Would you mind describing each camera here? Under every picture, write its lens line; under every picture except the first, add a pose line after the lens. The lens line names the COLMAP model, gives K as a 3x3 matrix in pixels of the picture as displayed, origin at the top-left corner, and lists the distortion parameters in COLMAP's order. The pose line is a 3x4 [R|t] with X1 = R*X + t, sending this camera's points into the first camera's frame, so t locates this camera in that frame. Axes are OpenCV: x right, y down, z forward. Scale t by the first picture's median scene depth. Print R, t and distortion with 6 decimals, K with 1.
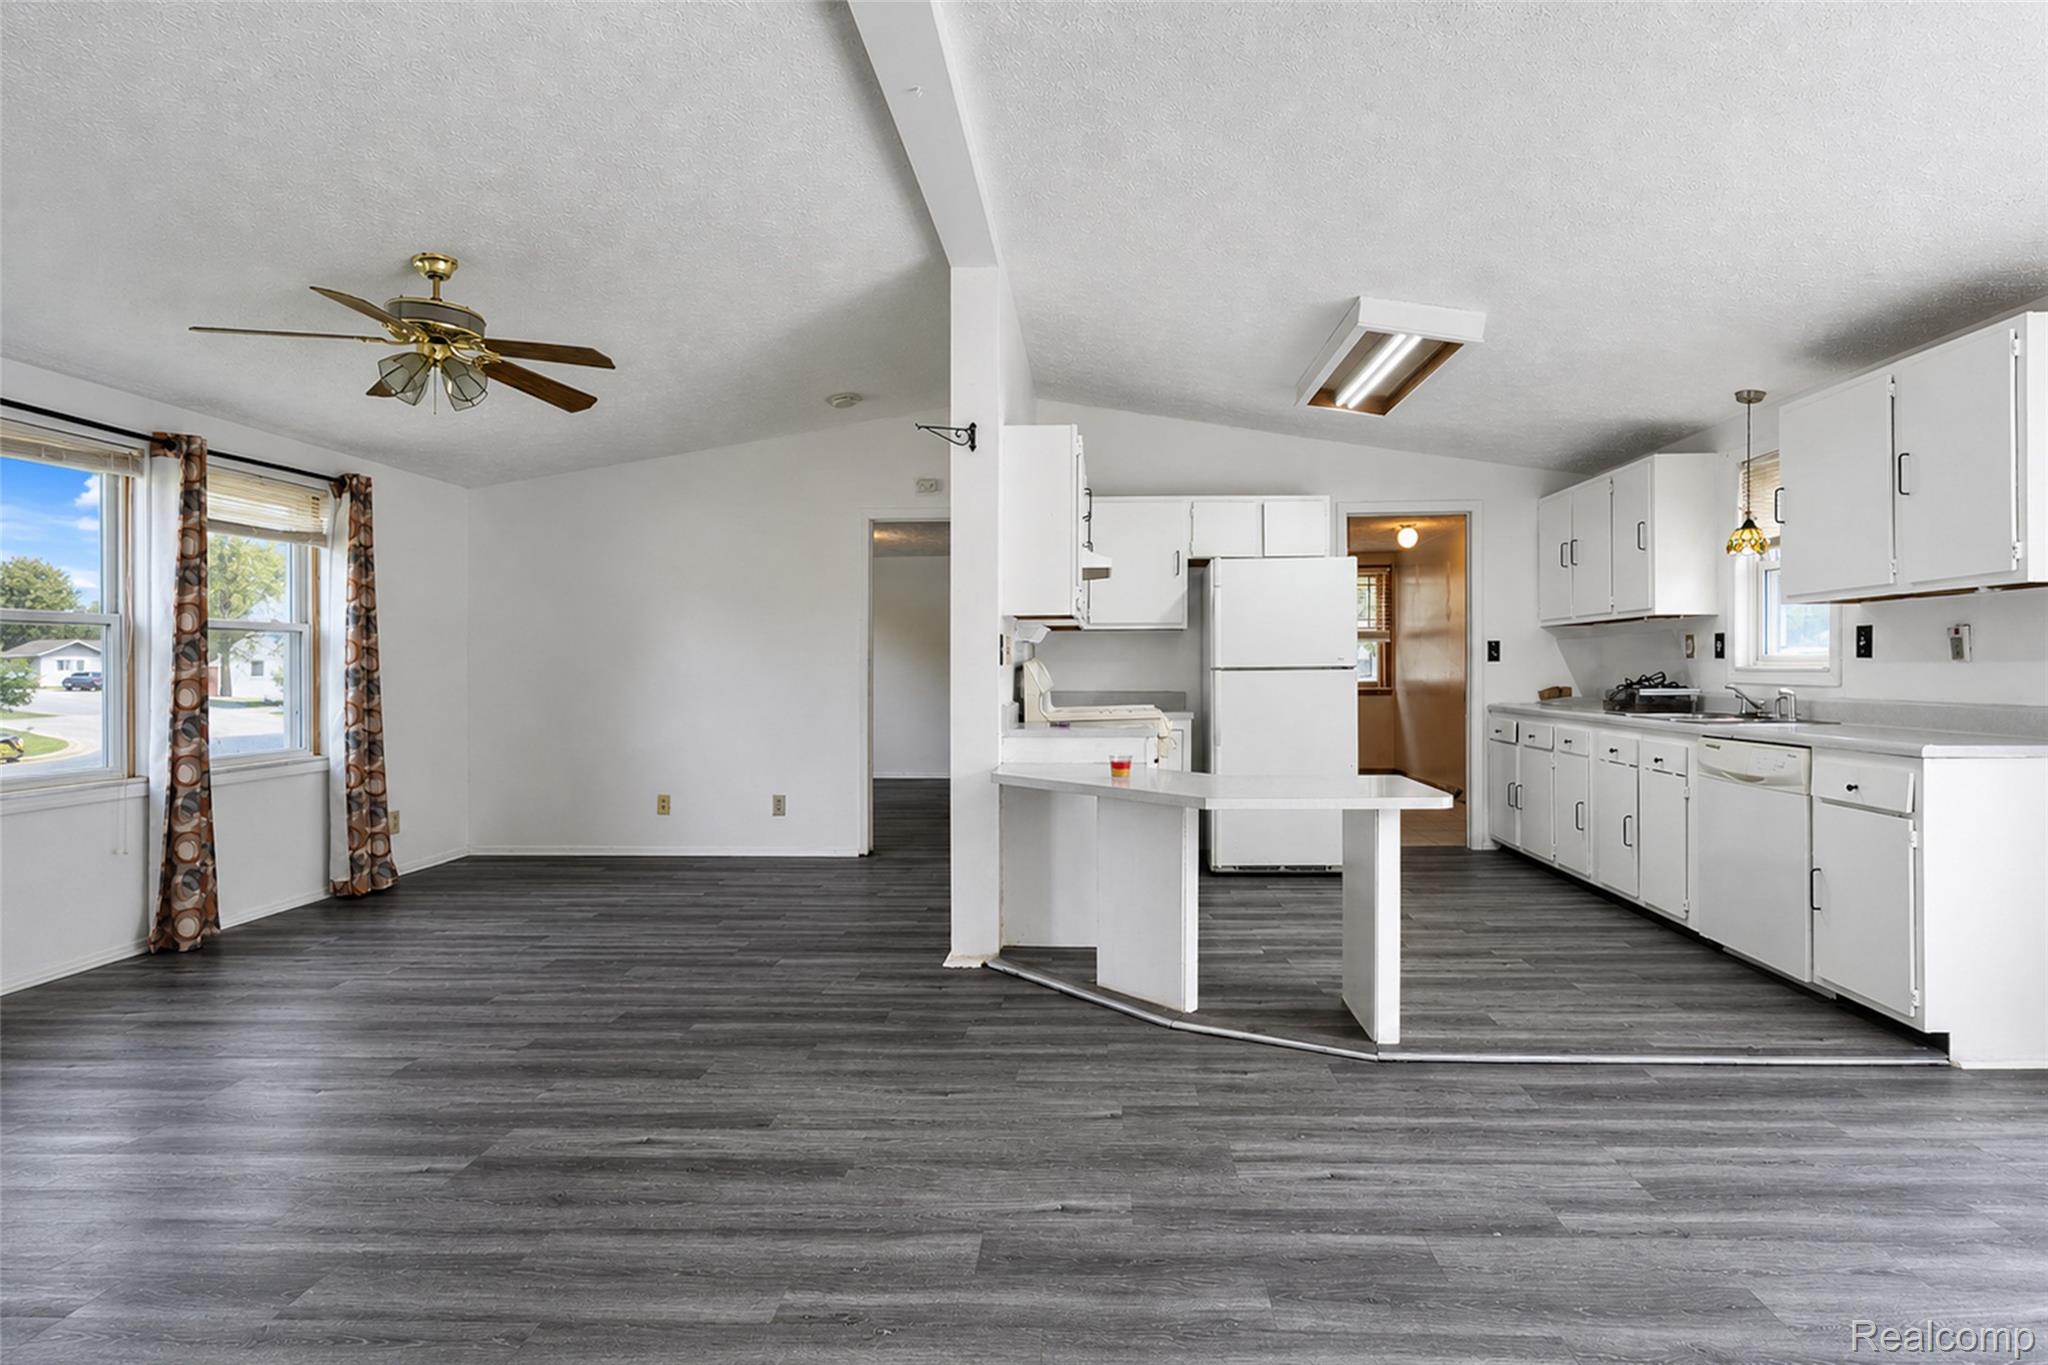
lens RADIAL K [[1032.4, 0, 1068.9], [0, 1032.4, 666.0], [0, 0, 1]] dist [-0.000922, 0.005259]
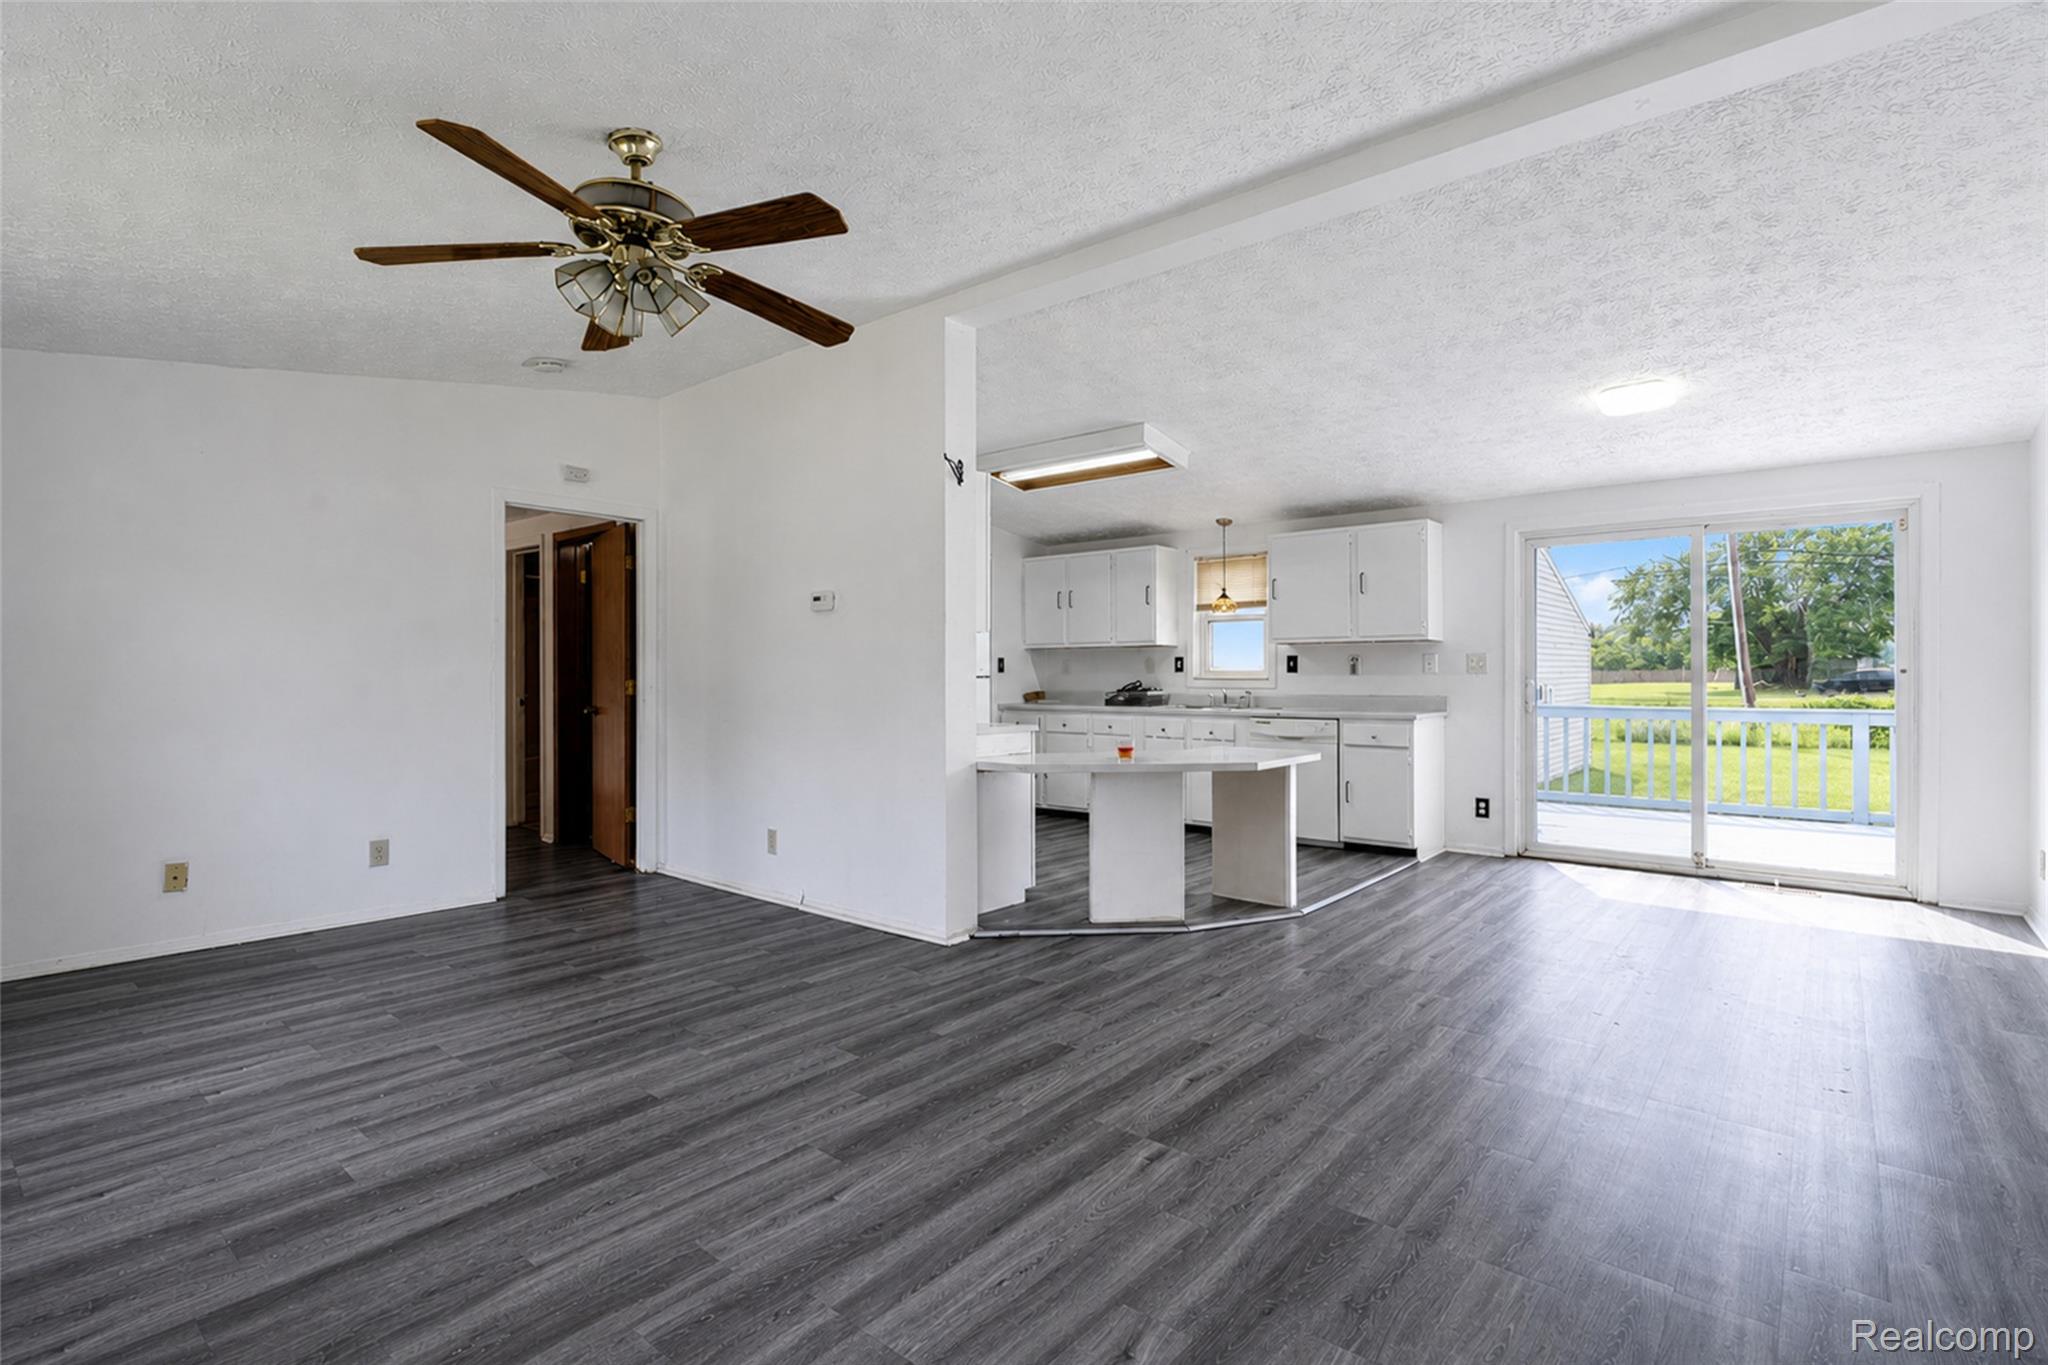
lens RADIAL K [[936.4, 0, 1013.4], [0, 936.4, 668.3], [0, 0, 1]] dist [0.005297, -0.004303]
pose [[0.661148, 0.010884, 0.750176, -0.830001], [-0.004718, 0.999935, -0.010350, 0.003550], [-0.750241, 0.003304, 0.661157, 0.274575]]
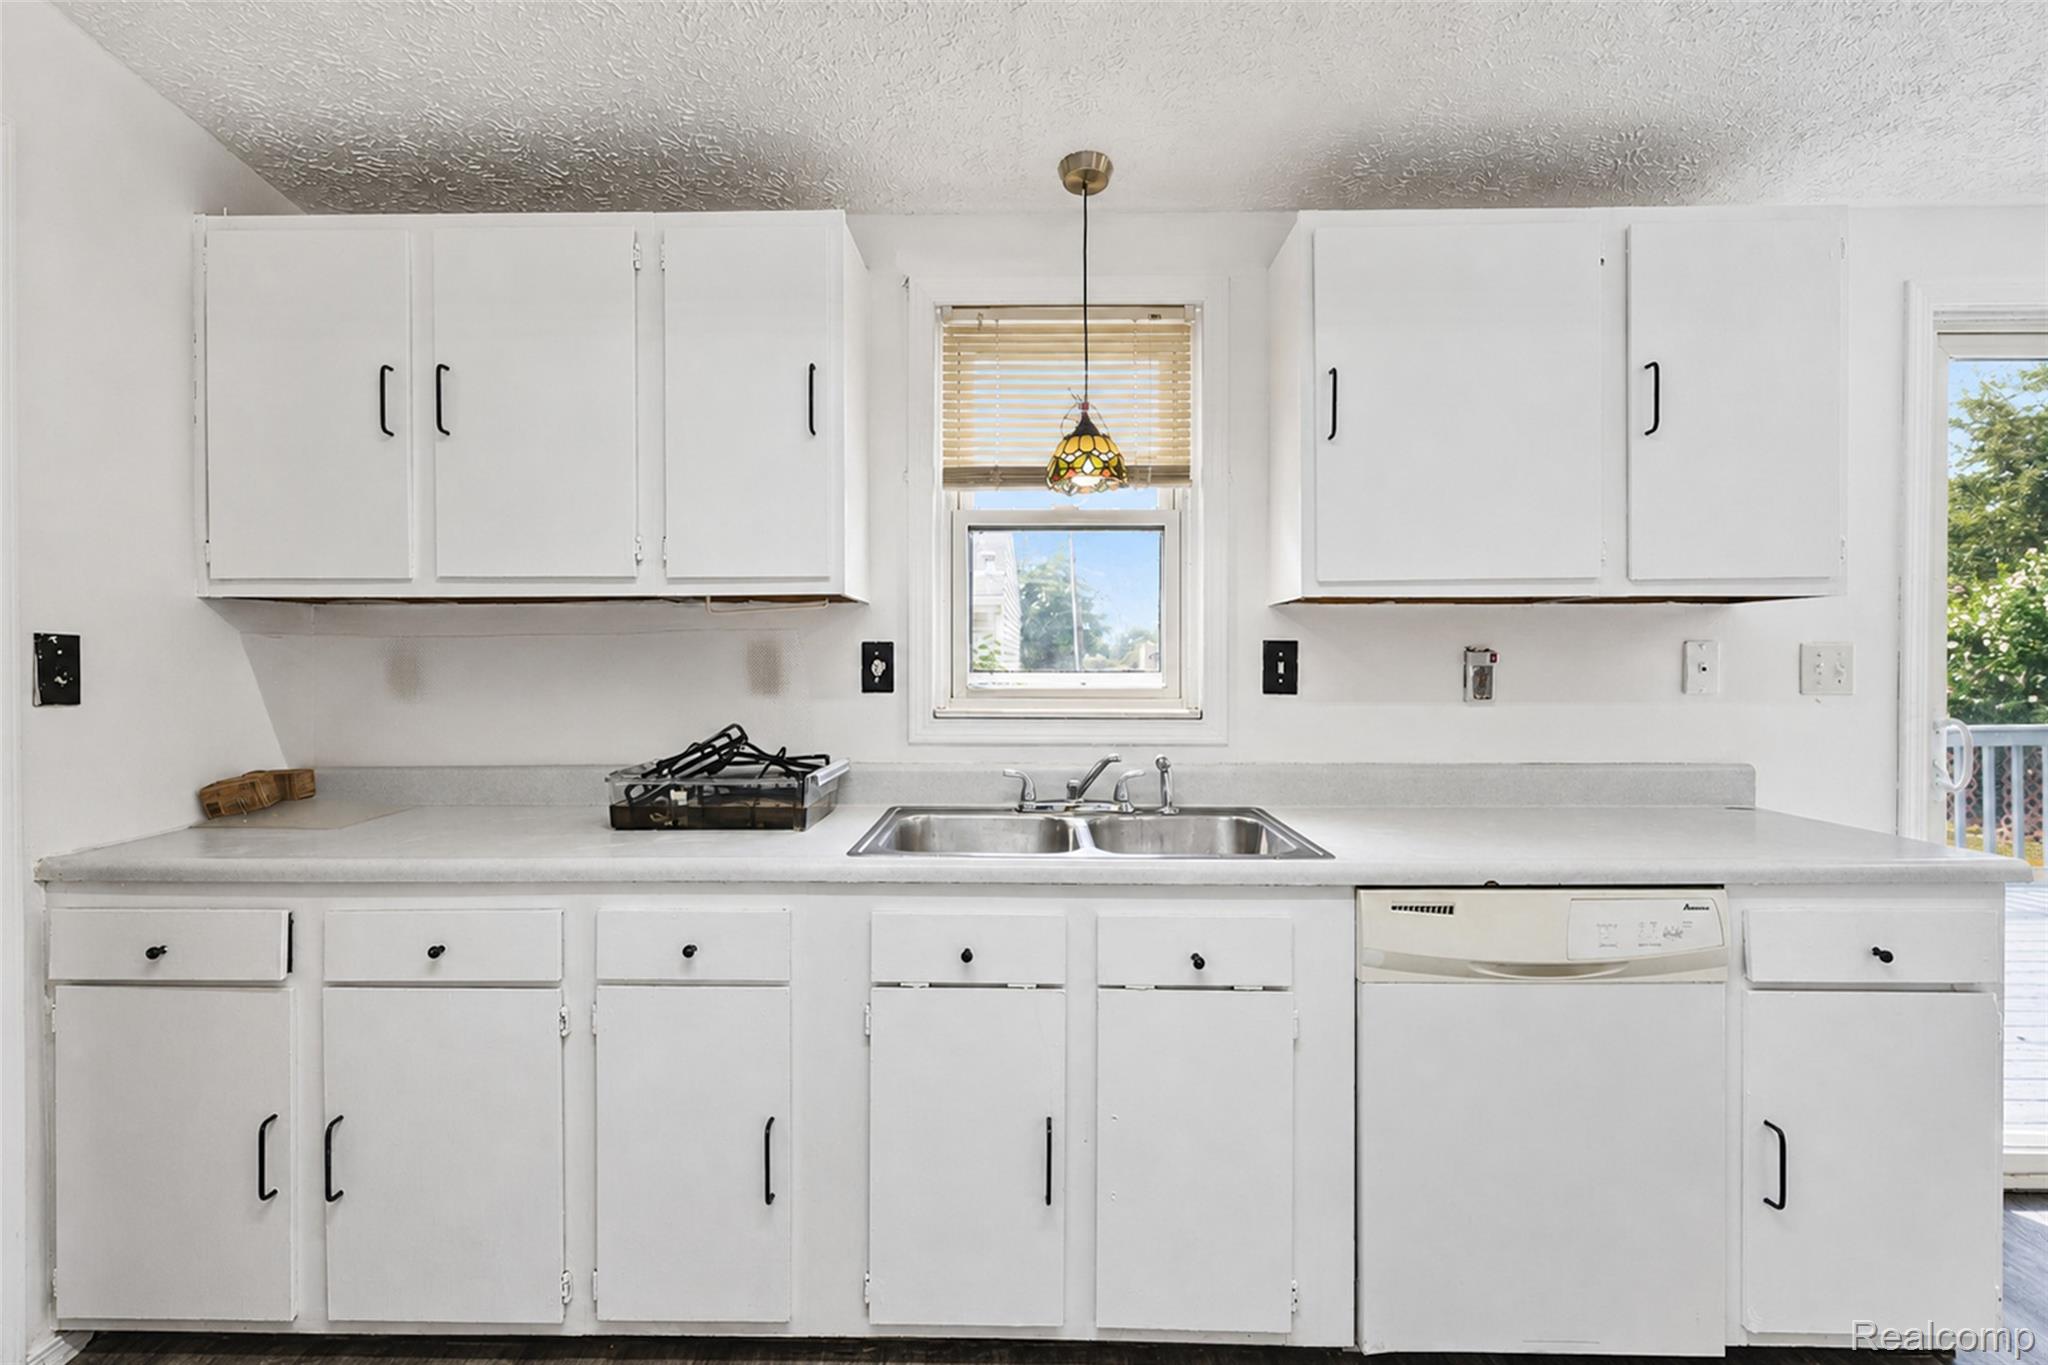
lens RADIAL K [[1032.4, 0, 1033.4], [0, 1032.4, 667.3], [0, 0, 1]] dist [-0.000922, 0.005259]
pose [[0.026960, -0.005154, 0.999623, 0.195431], [-0.001809, 0.999985, 0.005205, -0.028270], [-0.999635, -0.001948, 0.026950, 1.159947]]
